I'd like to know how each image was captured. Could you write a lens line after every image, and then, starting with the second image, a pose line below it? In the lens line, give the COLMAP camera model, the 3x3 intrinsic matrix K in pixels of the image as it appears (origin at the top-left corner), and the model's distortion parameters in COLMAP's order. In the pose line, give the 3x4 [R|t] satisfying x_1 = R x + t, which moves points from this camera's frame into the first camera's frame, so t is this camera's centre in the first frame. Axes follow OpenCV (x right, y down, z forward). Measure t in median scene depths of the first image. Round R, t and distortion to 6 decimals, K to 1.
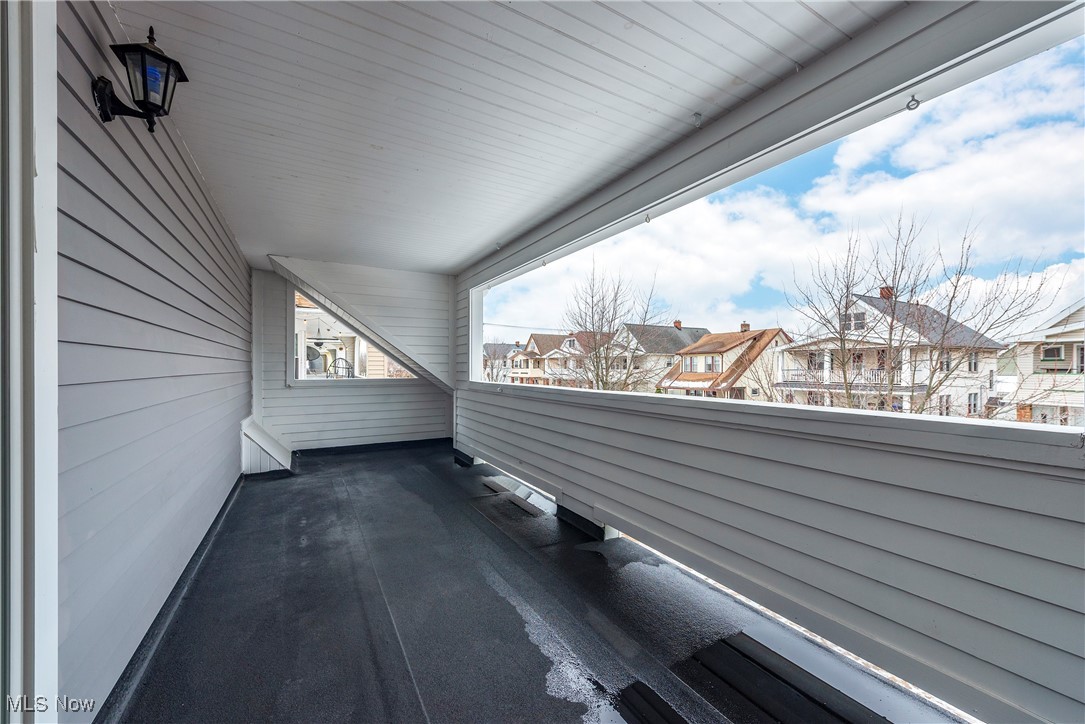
lens RADIAL K [[427.8, 0, 532.6], [0, 427.8, 363.4], [0, 0, 1]] dist [0.000499, 0.000377]
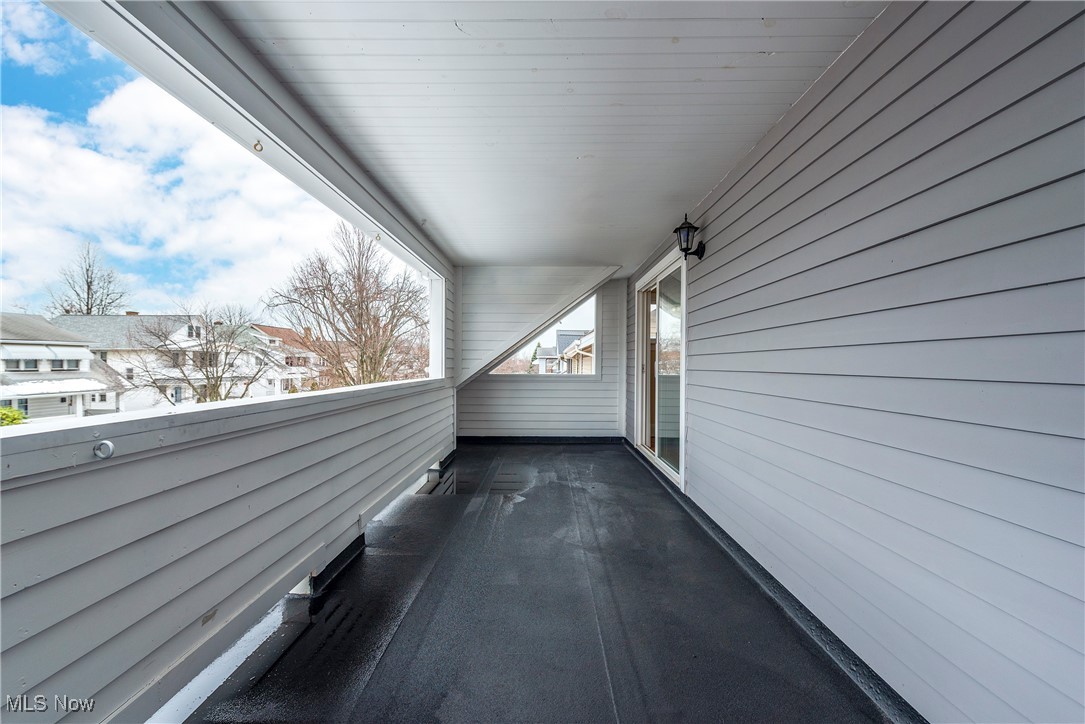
lens RADIAL K [[427.8, 0, 546.1], [0, 427.8, 358.5], [0, 0, 1]] dist [0.000499, 0.000377]
pose [[-0.862297, -0.015343, 0.506170, -0.774208], [-0.001726, 0.999624, 0.027359, -0.023510], [-0.506400, 0.022718, -0.861999, 1.877227]]
